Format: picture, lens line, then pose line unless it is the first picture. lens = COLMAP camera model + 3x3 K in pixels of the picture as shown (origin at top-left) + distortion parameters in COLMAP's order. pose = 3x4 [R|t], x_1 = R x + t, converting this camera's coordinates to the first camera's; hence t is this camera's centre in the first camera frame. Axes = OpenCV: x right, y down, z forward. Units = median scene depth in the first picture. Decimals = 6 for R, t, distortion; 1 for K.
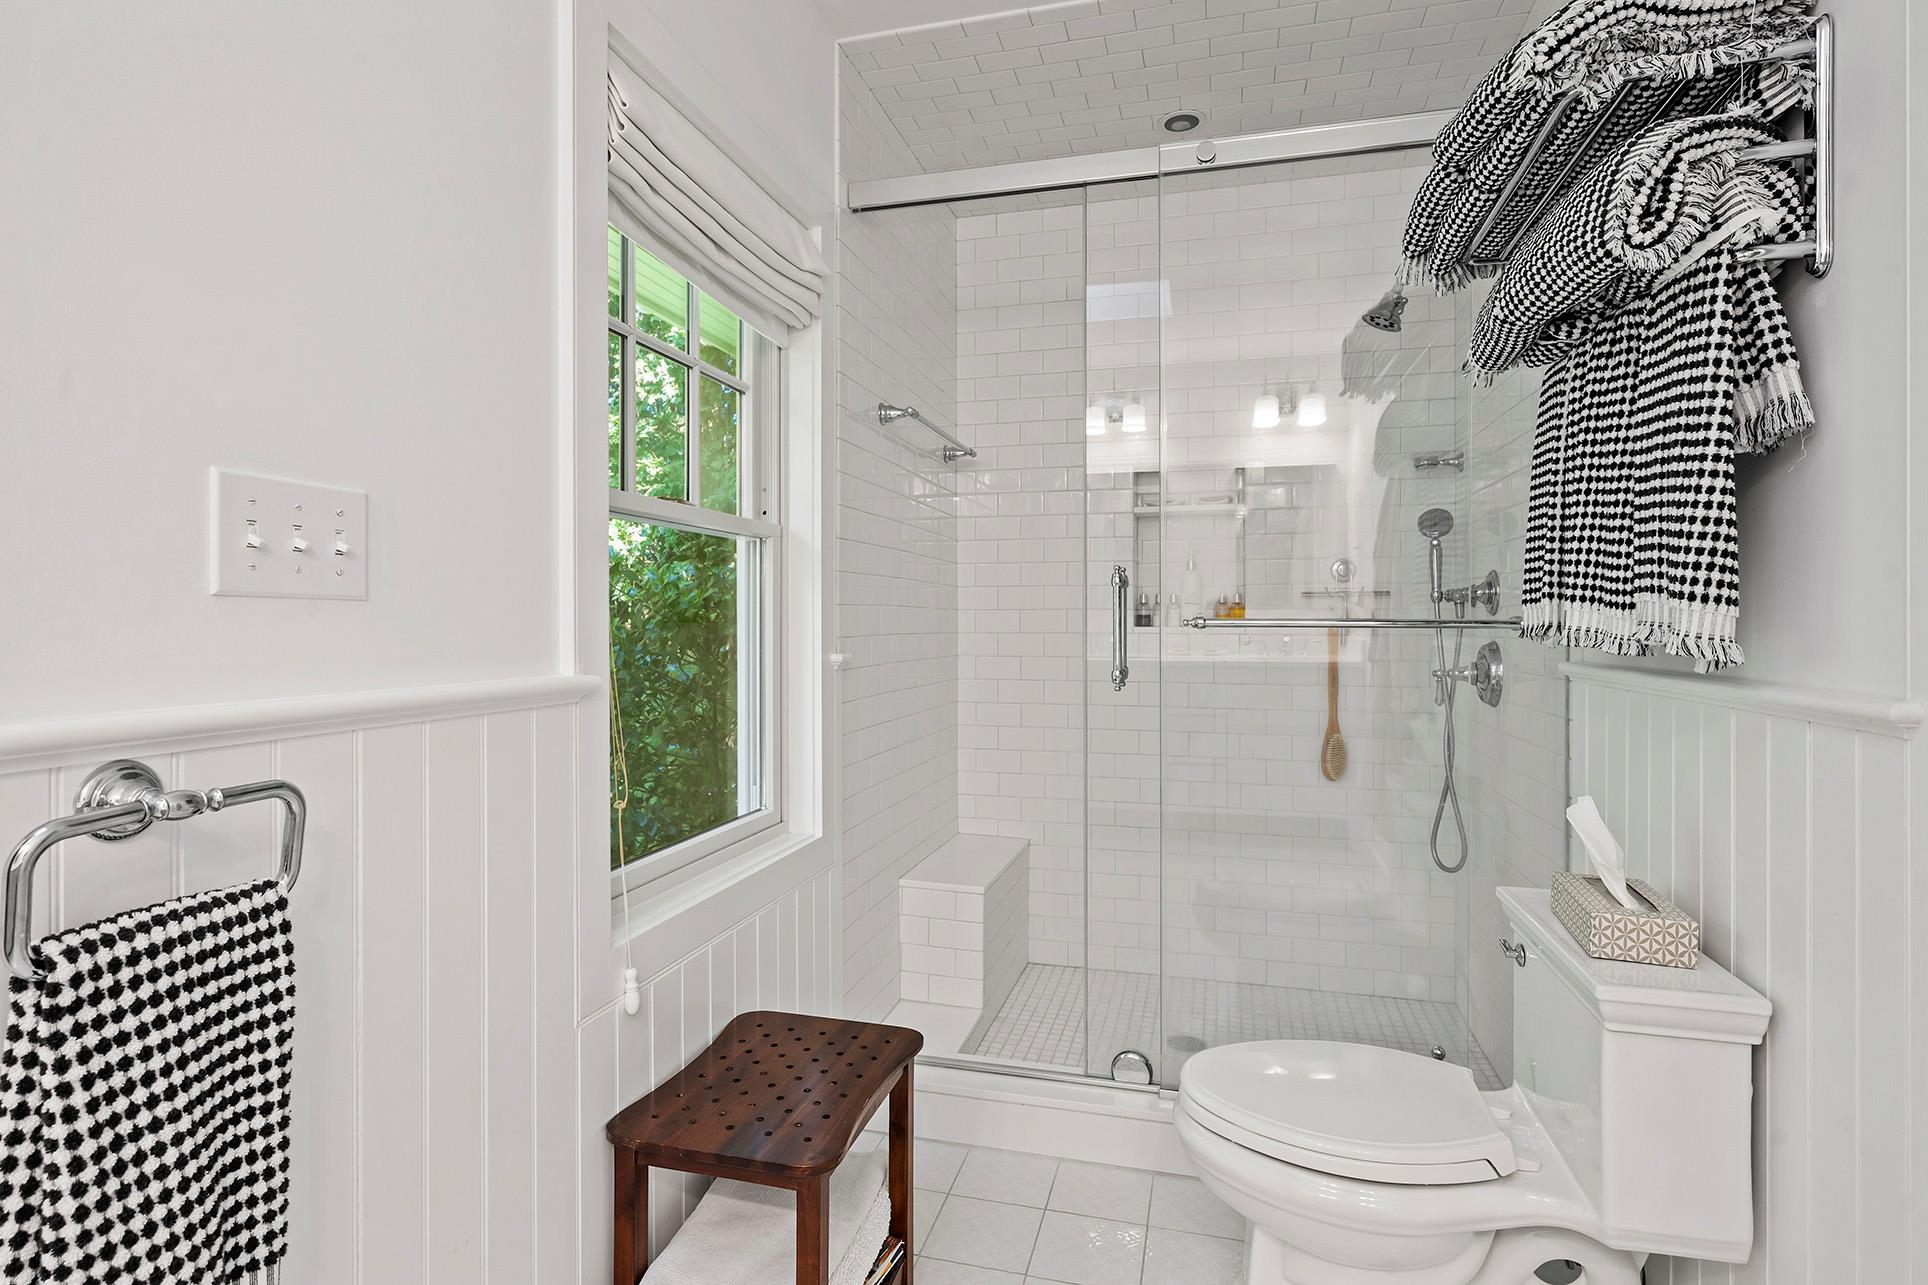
lens RADIAL K [[983.2, 0, 963.2], [0, 983.2, 620.6], [0, 0, 1]] dist [0.003239, 0.000882]
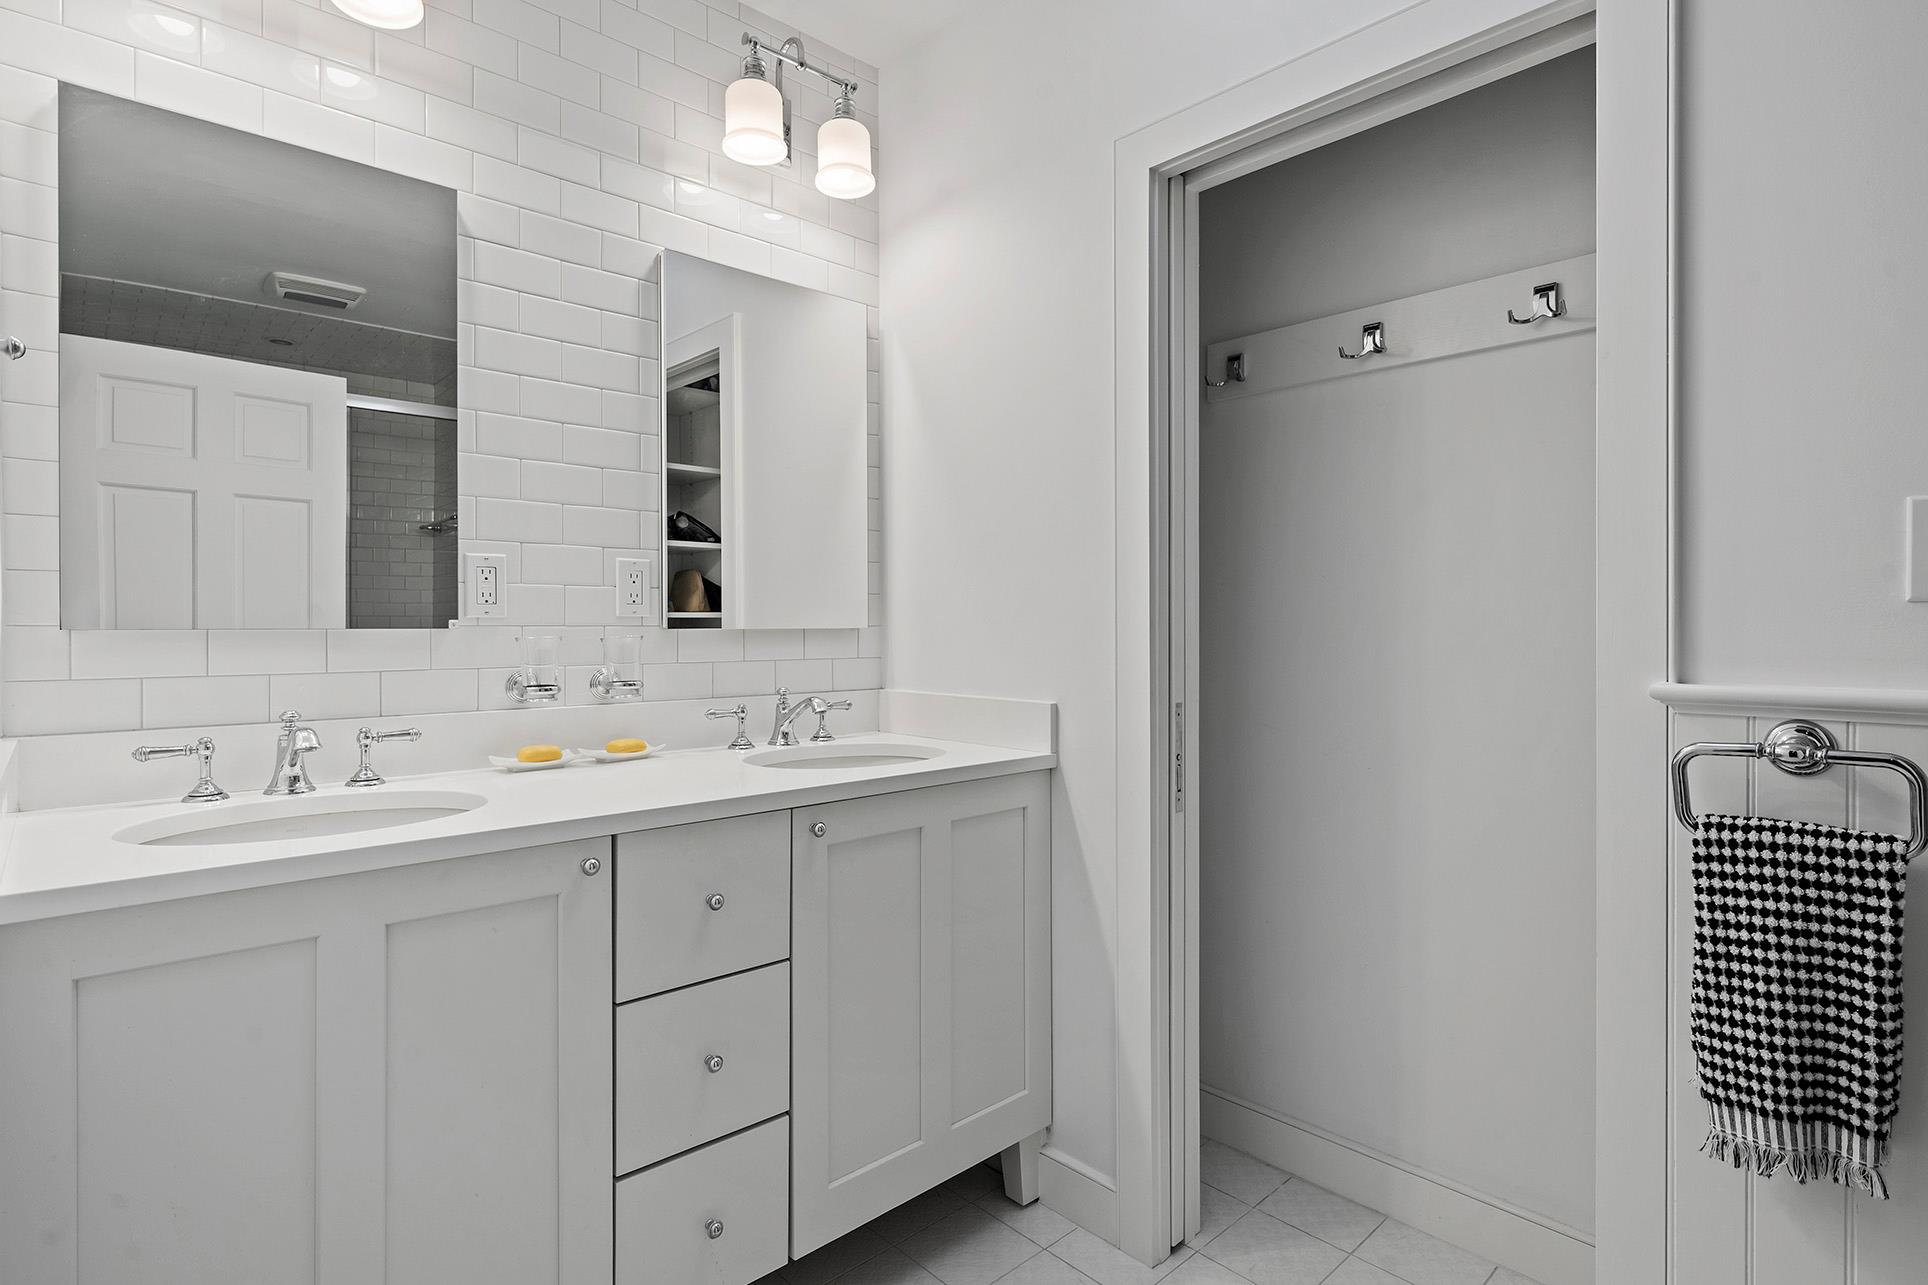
lens RADIAL K [[983.2, 0, 963.2], [0, 983.2, 620.6], [0, 0, 1]] dist [0.003239, 0.000882]
pose [[-0.526061, 0.003421, -0.850440, 0.969334], [0.003783, 0.999991, 0.001682, -0.008715], [0.850439, -0.002332, -0.526069, 0.693973]]
